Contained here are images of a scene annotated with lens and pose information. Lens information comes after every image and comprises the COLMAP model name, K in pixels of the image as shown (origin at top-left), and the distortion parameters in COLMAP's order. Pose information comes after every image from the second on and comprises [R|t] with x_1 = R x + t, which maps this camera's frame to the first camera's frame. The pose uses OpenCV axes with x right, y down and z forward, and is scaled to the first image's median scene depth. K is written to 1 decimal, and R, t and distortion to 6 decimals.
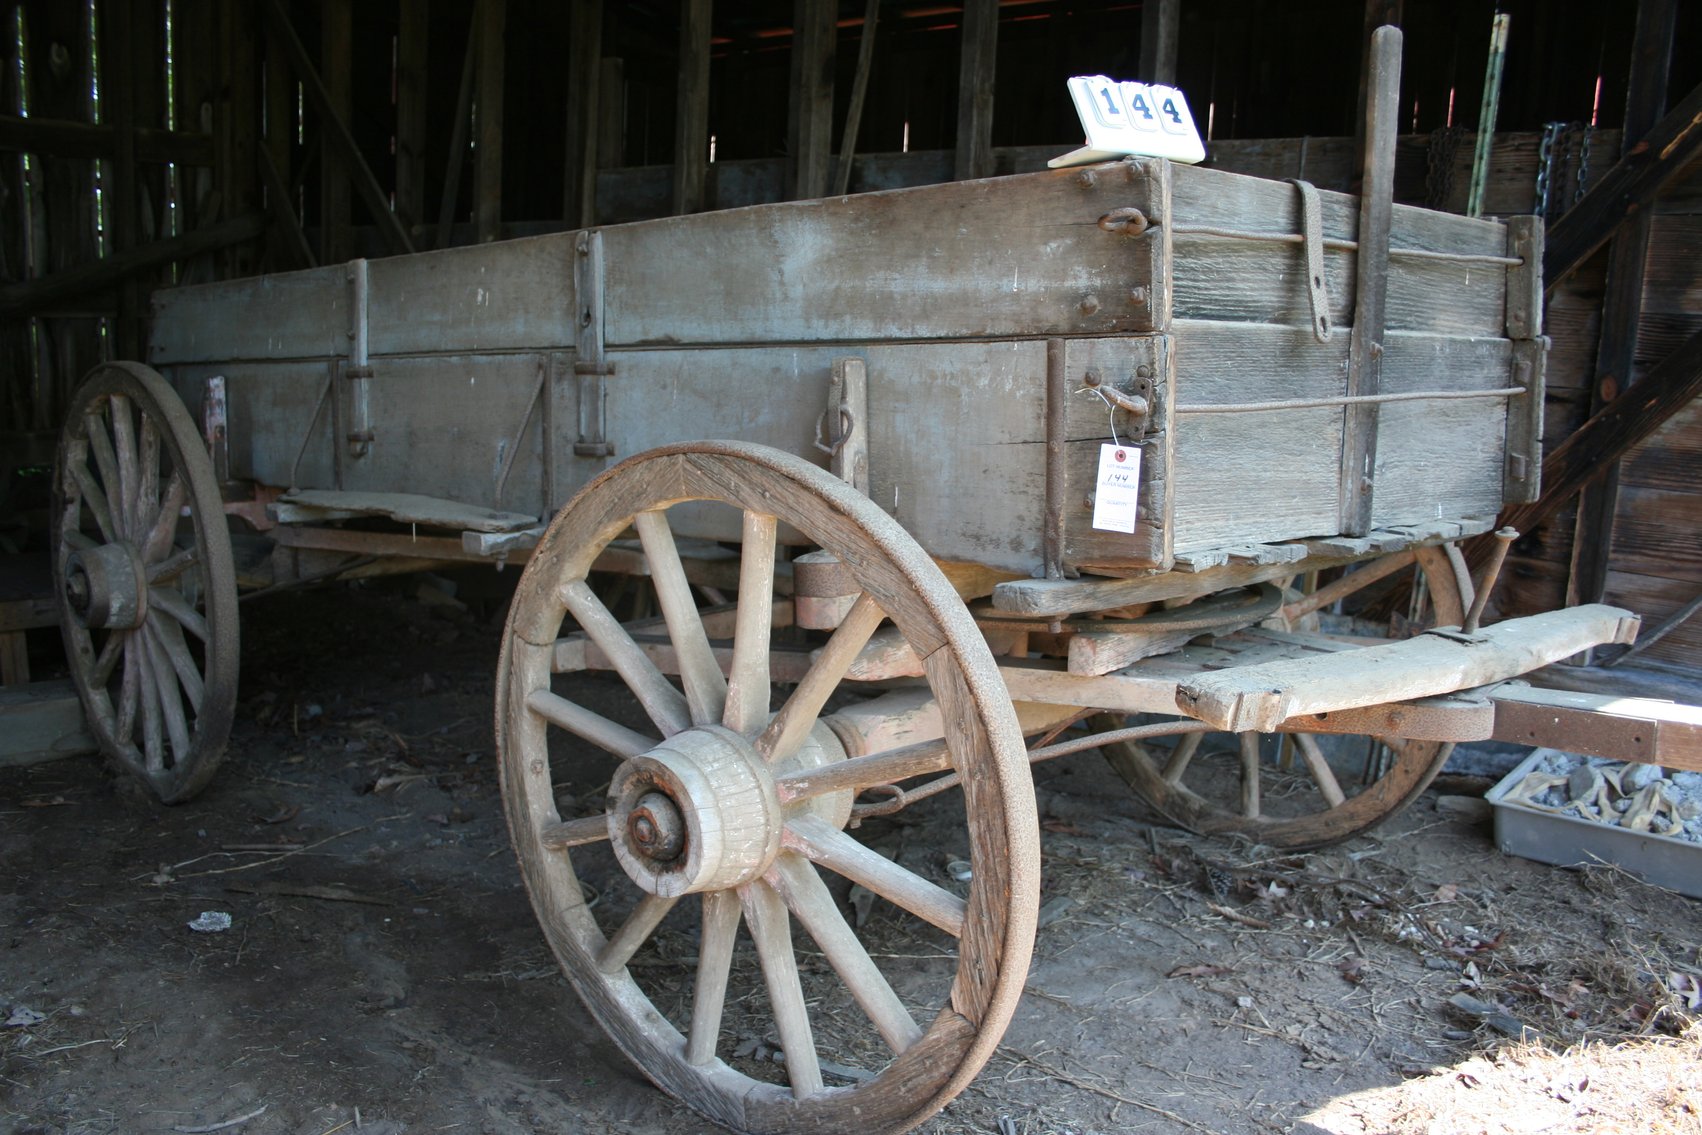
lens RADIAL K [[1520.1, 0, 862.6], [0, 1520.1, 603.7], [0, 0, 1]] dist [-0.147835, 0.105230]
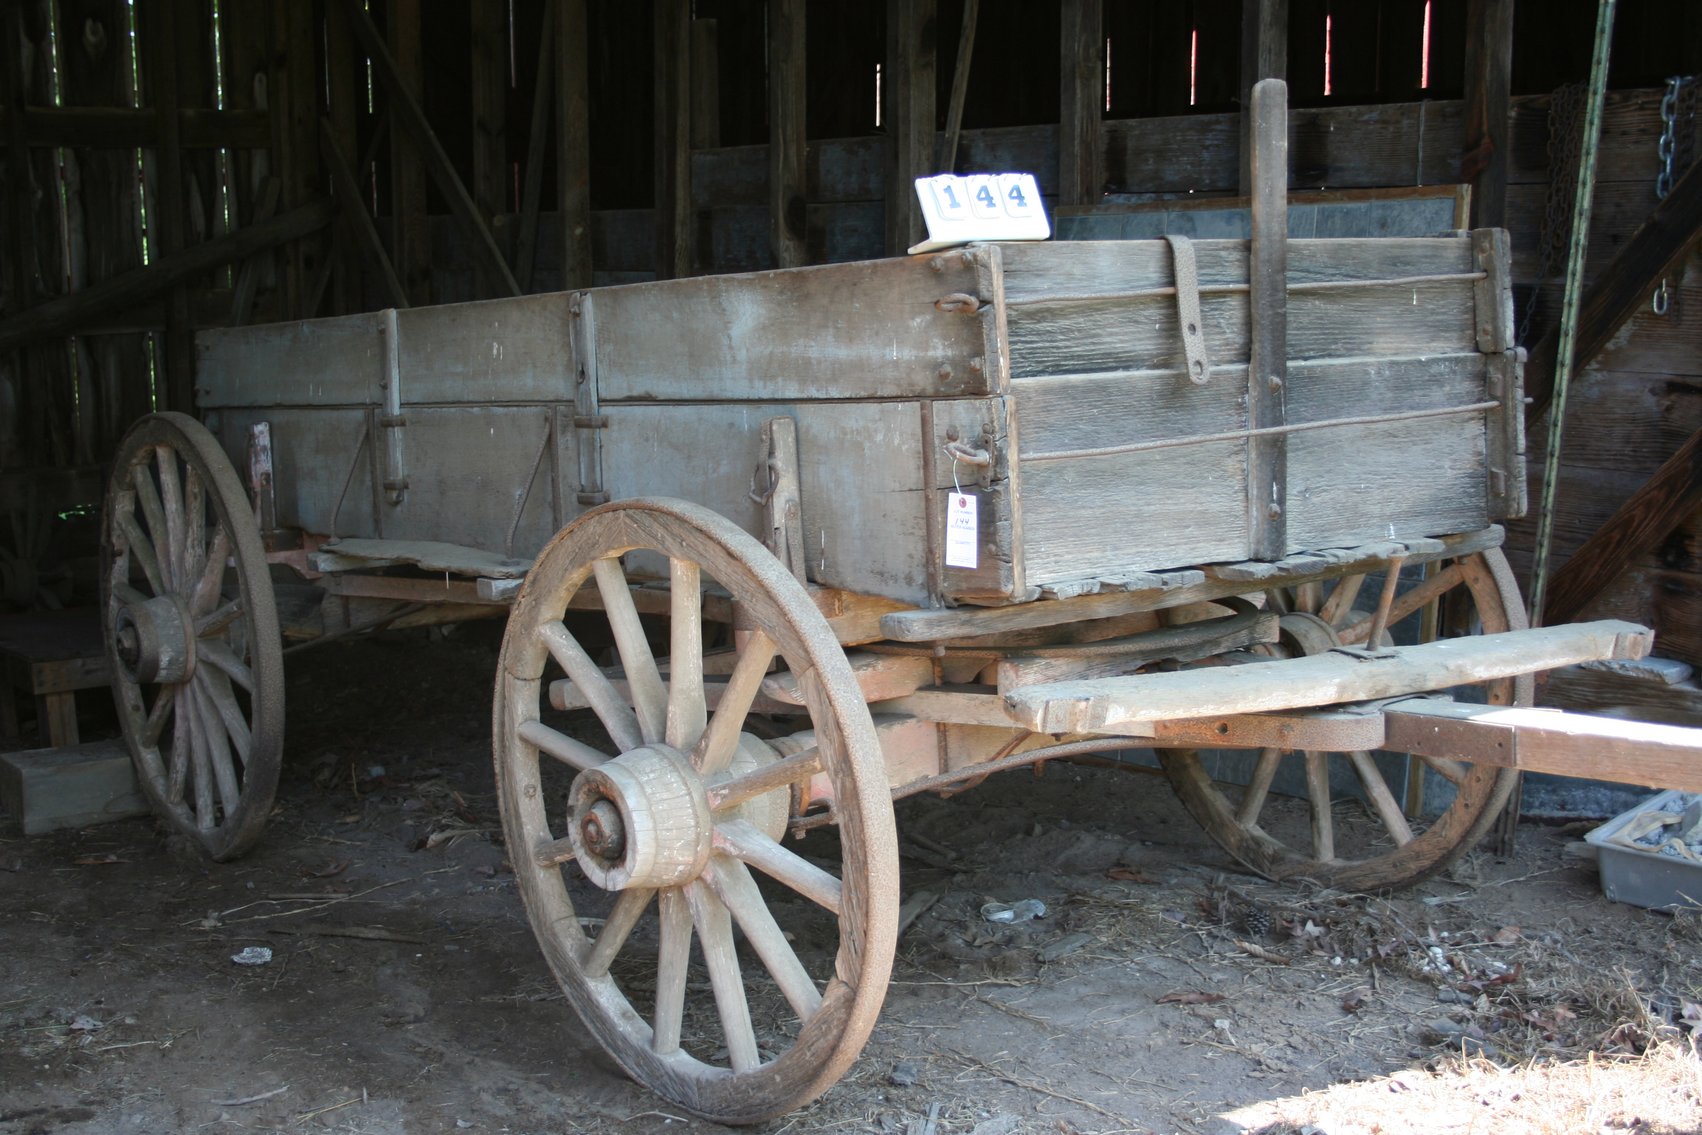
lens RADIAL K [[2152.6, 0, 840.3], [0, 2152.6, 609.2], [0, 0, 1]] dist [-0.078429, 0.000000]
pose [[0.985598, -0.025538, -0.167165, 0.253320], [0.021823, 0.999473, -0.024024, 0.016595], [0.167690, 0.020030, 0.985636, -0.474714]]
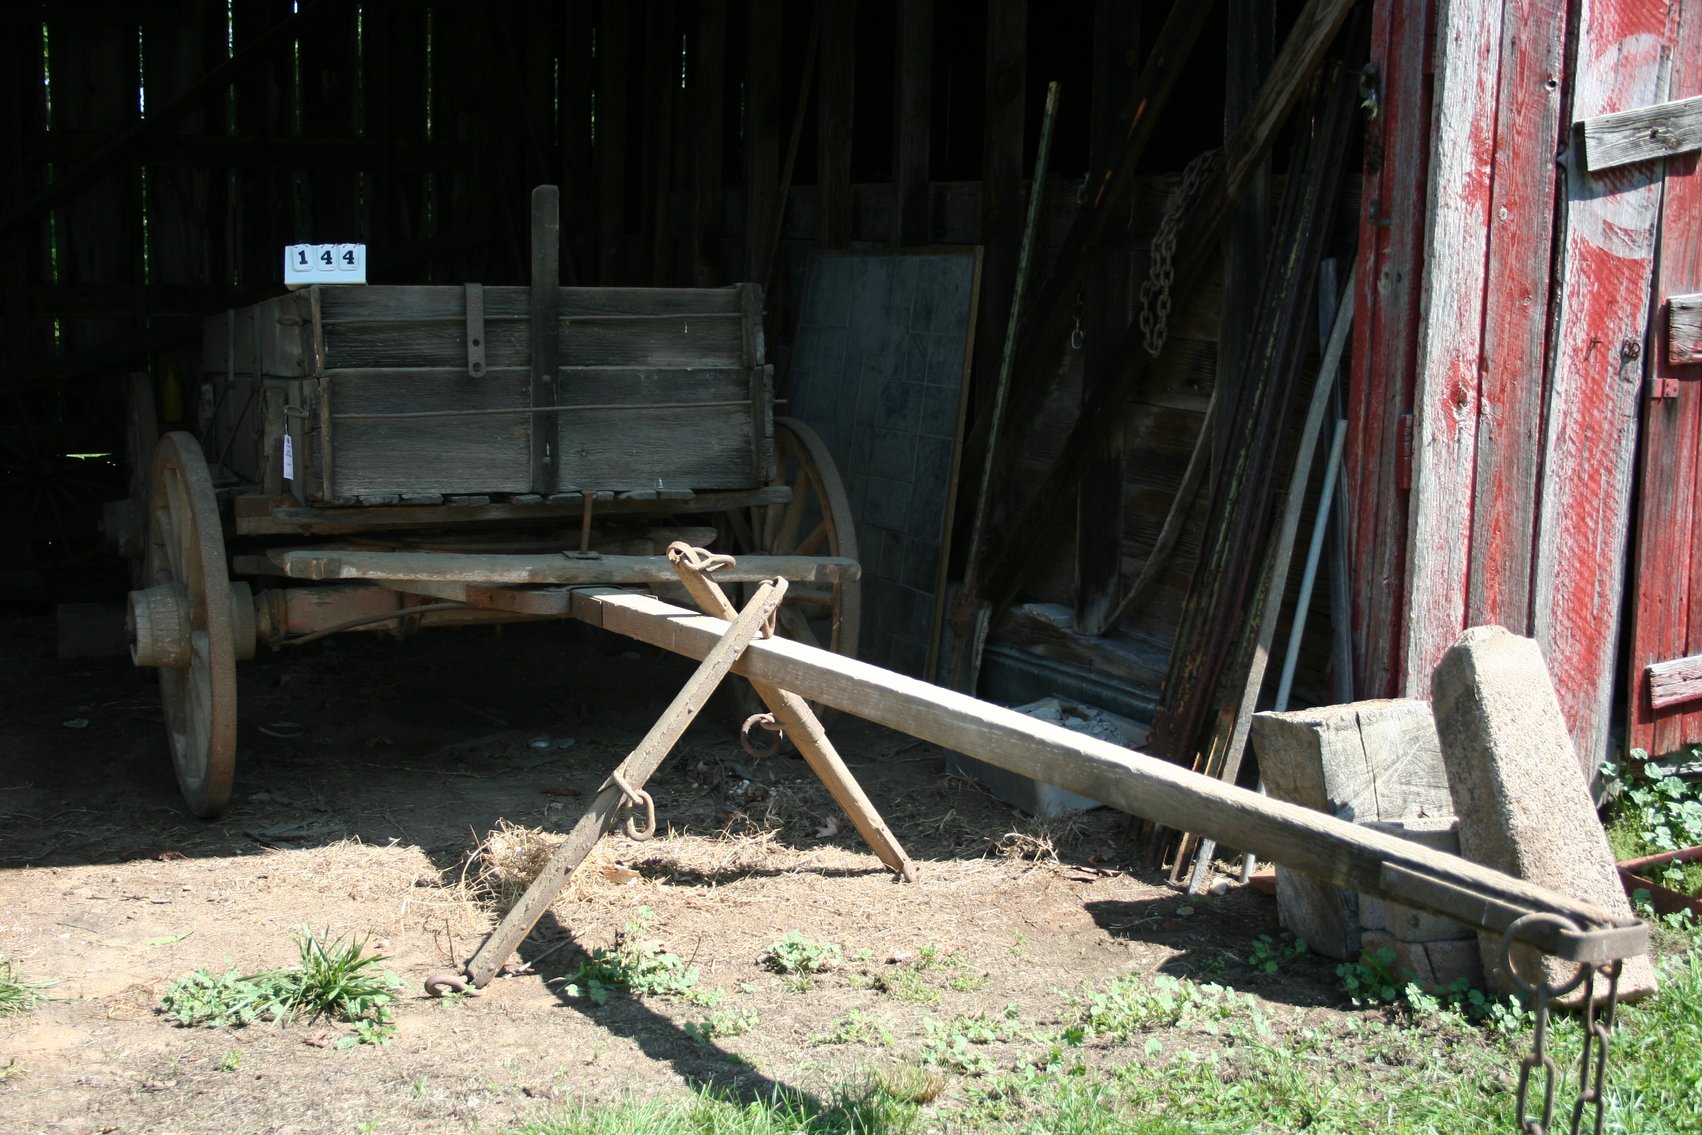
lens RADIAL K [[2152.6, 0, 847.3], [0, 2152.6, 583.9], [0, 0, 1]] dist [-0.078429, 0.000000]
pose [[0.912134, 0.041958, -0.407740, 1.413235], [-0.059833, 0.997721, -0.031180, 0.094032], [0.405503, 0.052836, 0.912566, -0.883390]]
